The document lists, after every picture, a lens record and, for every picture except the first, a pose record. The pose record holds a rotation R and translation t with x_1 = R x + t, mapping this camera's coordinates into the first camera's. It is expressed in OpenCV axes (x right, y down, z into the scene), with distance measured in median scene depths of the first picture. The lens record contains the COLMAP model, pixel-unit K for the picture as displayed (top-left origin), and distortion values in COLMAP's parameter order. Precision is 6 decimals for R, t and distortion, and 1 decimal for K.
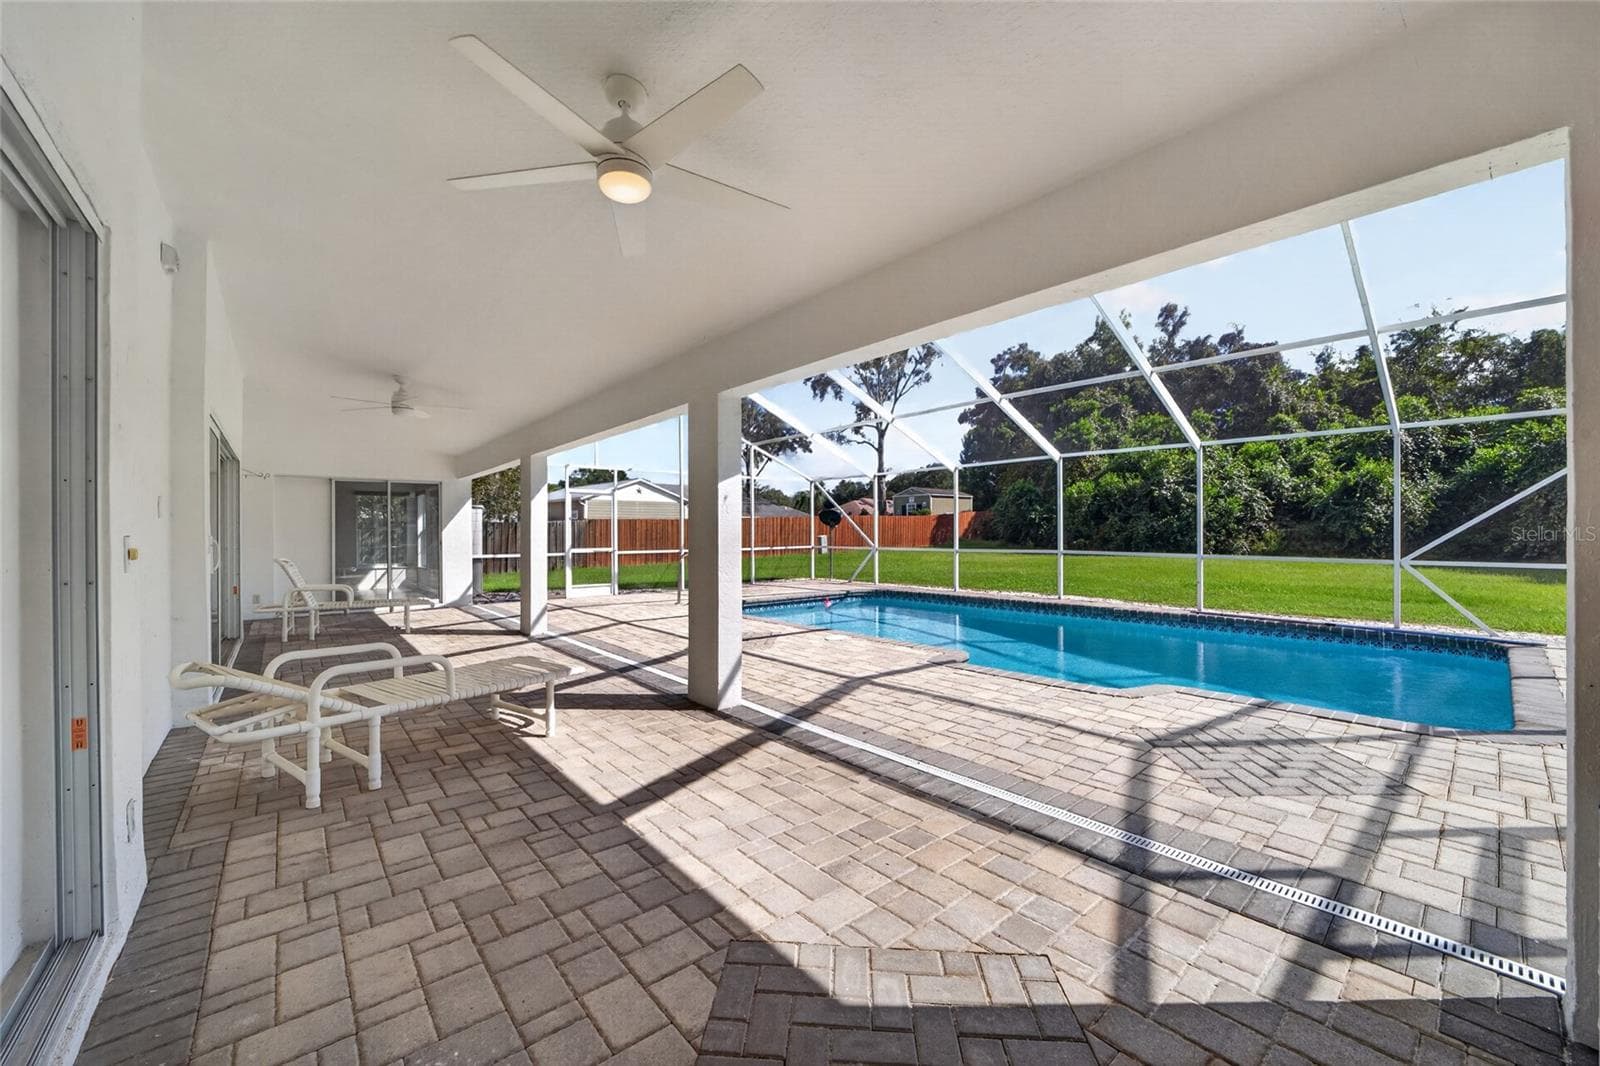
lens RADIAL K [[619.4, 0, 800.0], [0, 619.4, 533.0], [0, 0, 1]] dist [-0.040659, 0.010652]
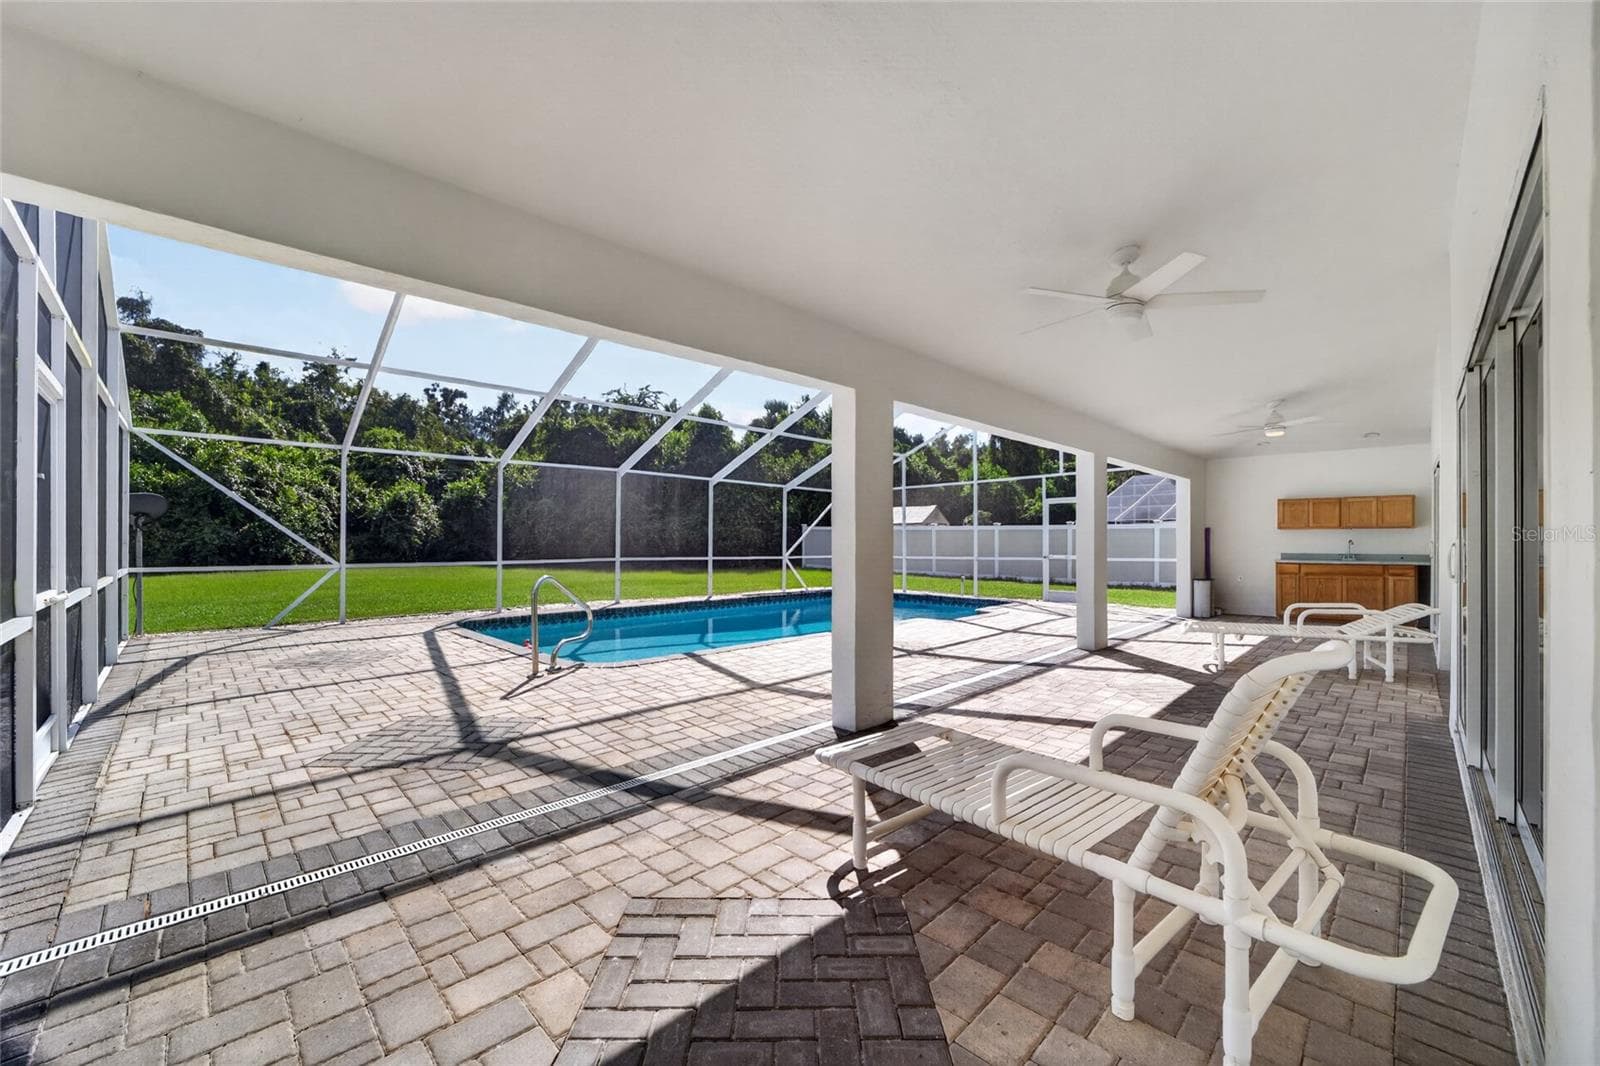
lens RADIAL K [[619.4, 0, 800.0], [0, 619.4, 533.0], [0, 0, 1]] dist [-0.040659, 0.010652]
pose [[-0.031073, 0.018336, 0.999349, -0.274845], [0.000306, 0.999832, -0.018335, 0.000986], [-0.999517, -0.000264, -0.031073, 0.278671]]
